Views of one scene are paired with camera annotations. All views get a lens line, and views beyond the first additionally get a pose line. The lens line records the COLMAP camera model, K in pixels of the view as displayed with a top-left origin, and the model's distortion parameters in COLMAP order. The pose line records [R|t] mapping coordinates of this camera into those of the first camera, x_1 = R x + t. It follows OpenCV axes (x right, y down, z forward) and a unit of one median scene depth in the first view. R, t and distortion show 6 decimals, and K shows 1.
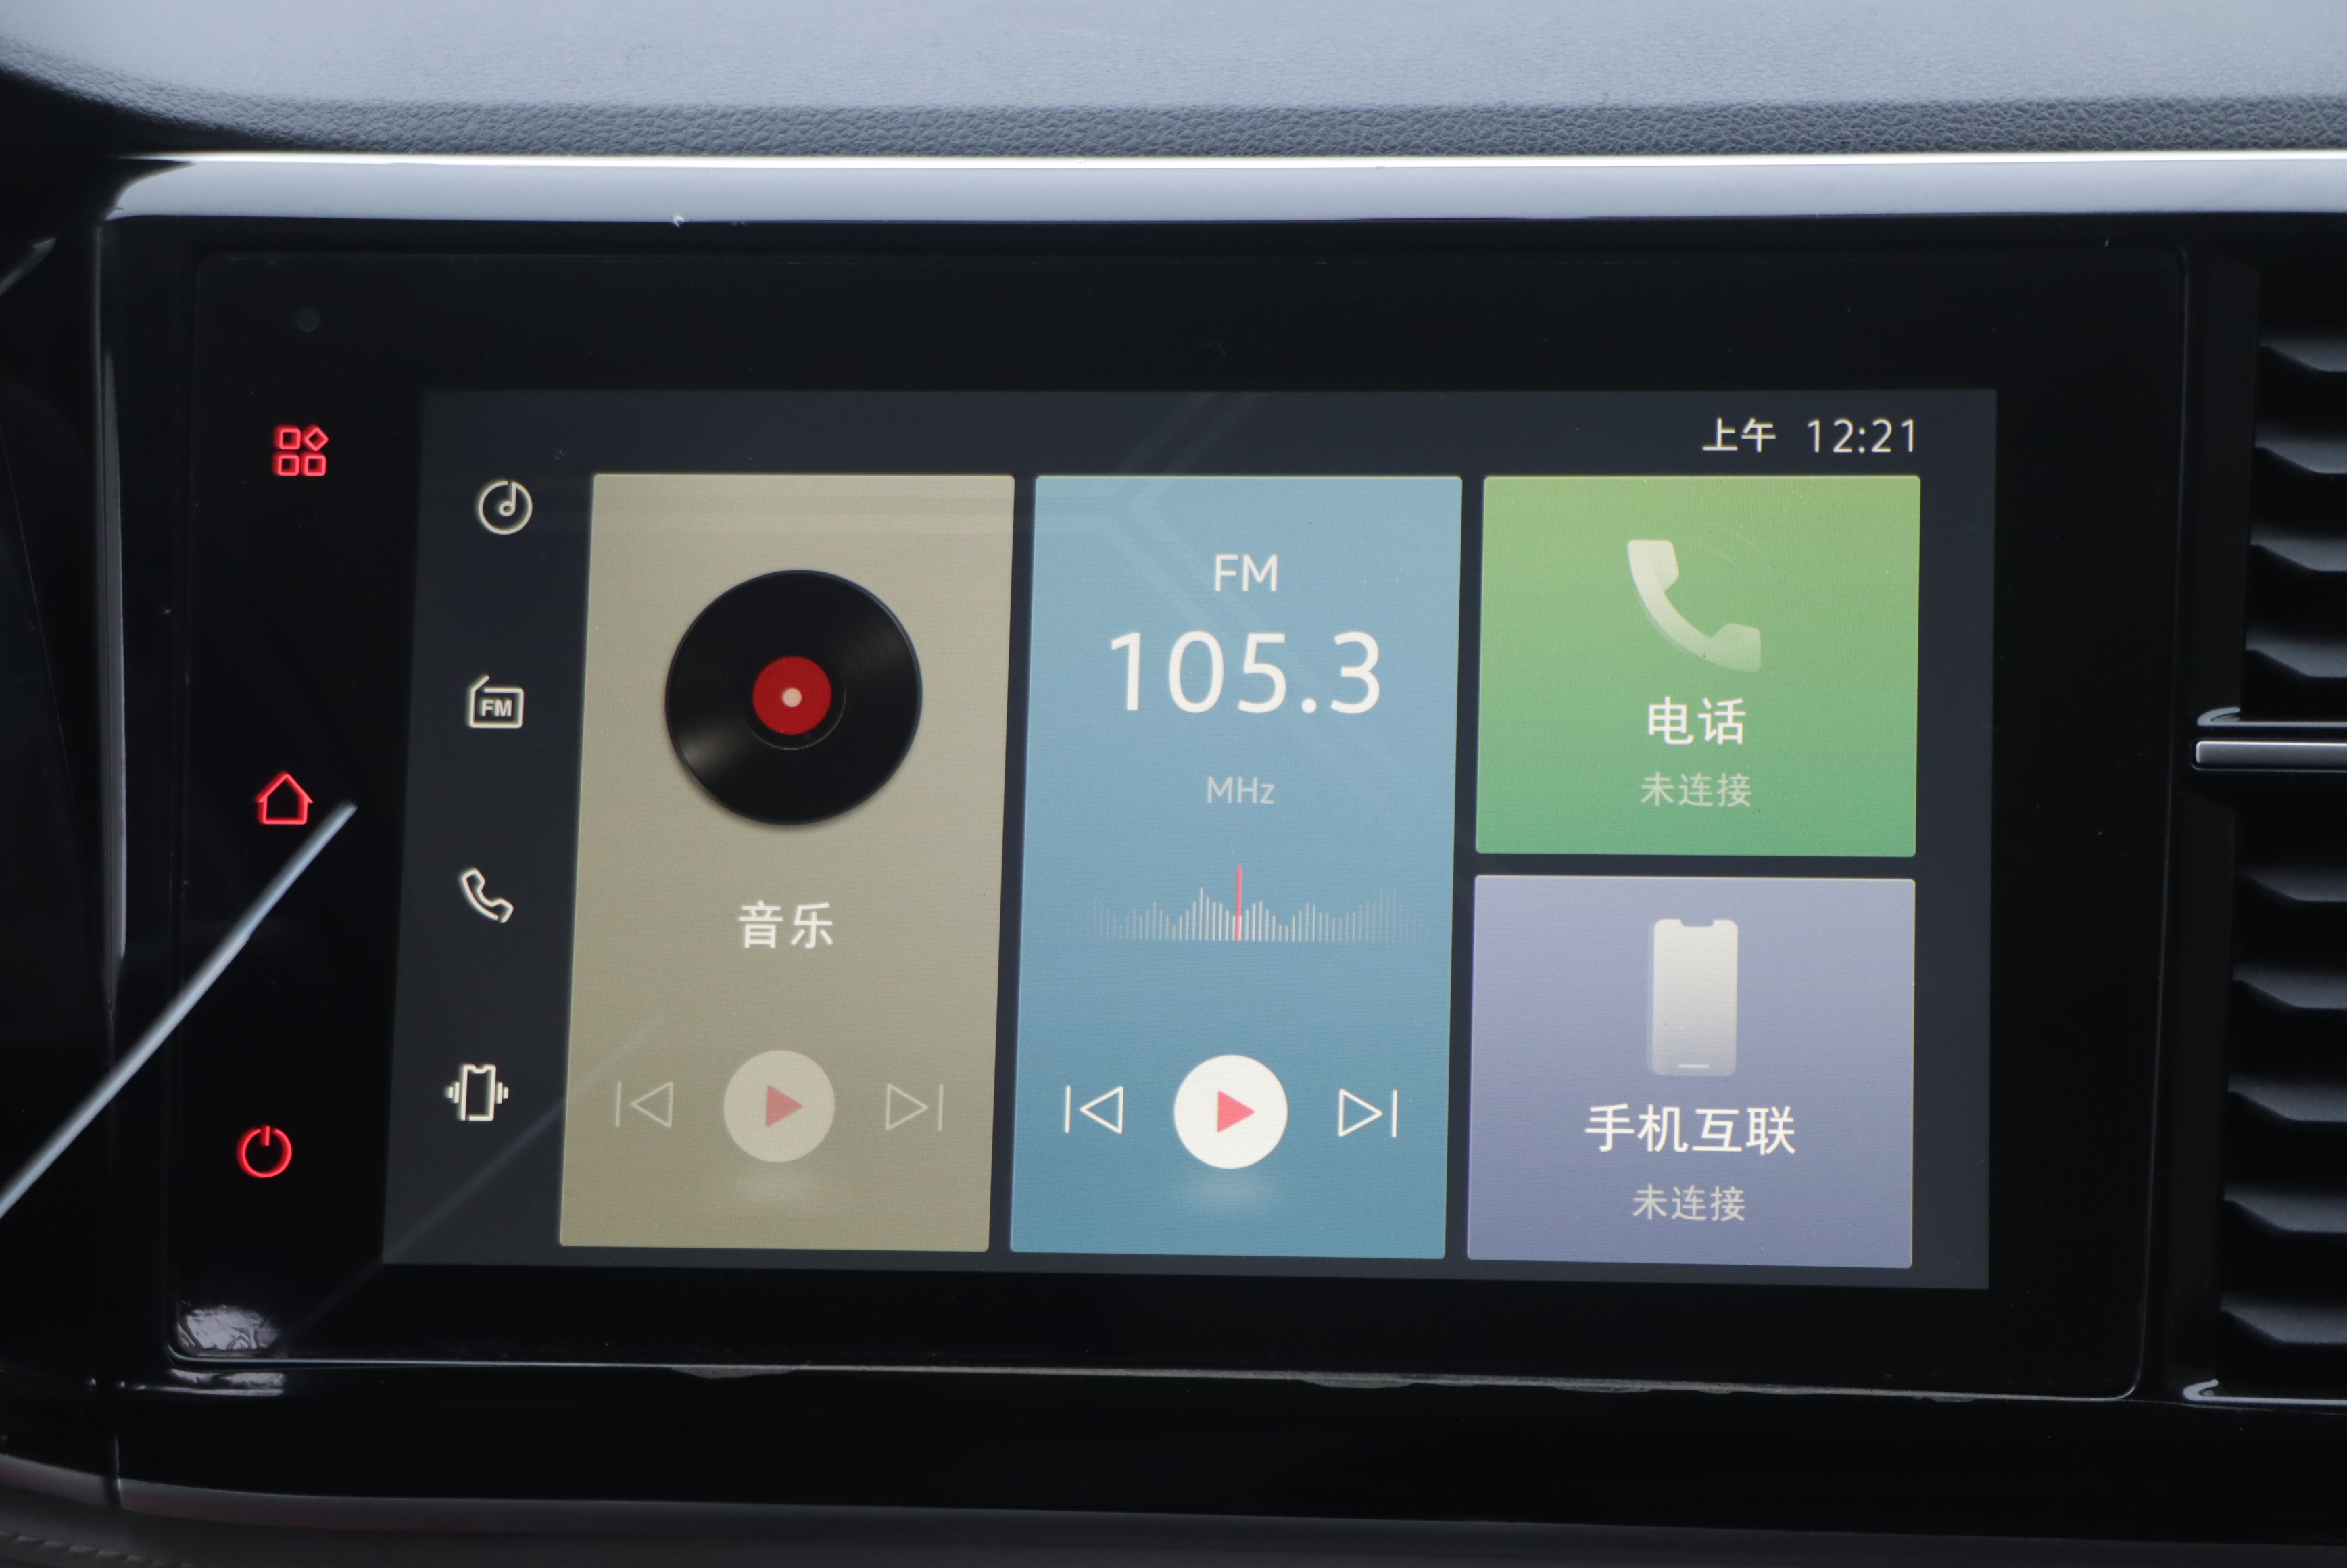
lens RADIAL K [[6962.9, 0, 1195.3], [0, 6962.9, 772.4], [0, 0, 1]] dist [0.526288, 0.000000]
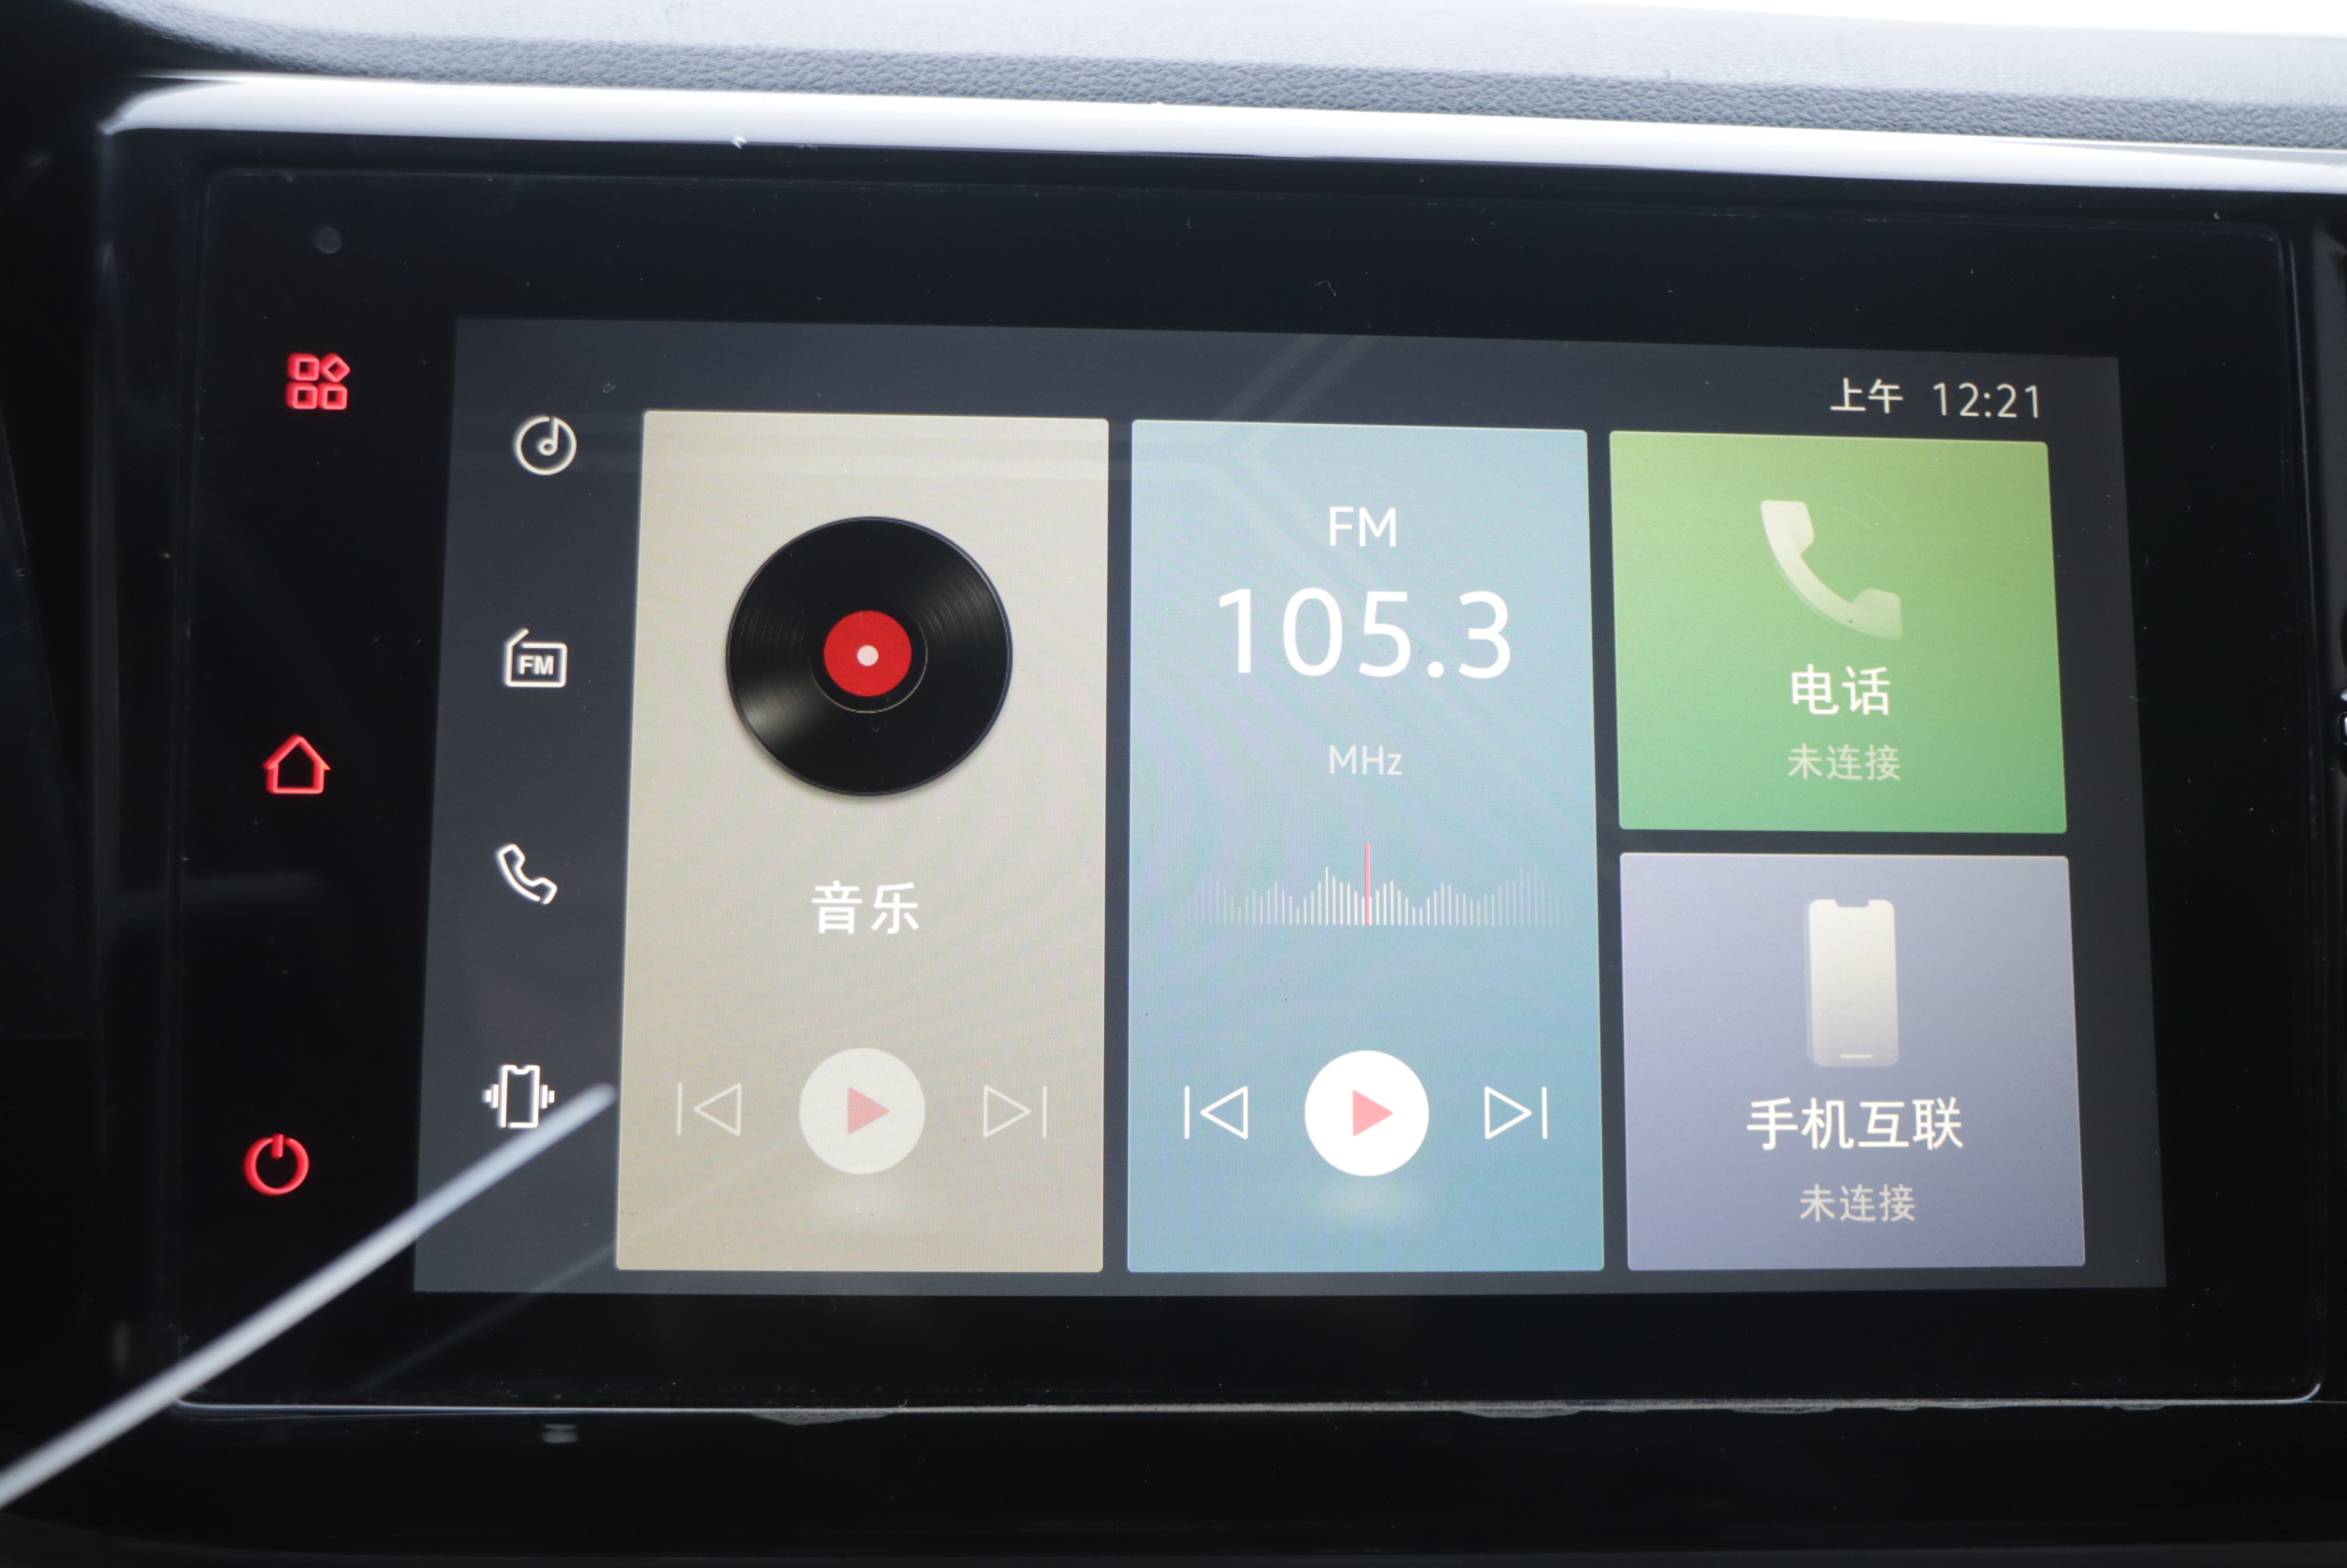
lens RADIAL K [[2755.8, 0, 1244.1], [0, 2755.8, 791.3], [0, 0, 1]] dist [-0.051474, 0.000000]
pose [[0.981608, 0.002000, 0.190897, -0.078660], [-0.005380, 0.999838, 0.017188, 0.000444], [-0.190832, -0.017898, 0.981459, 0.641149]]
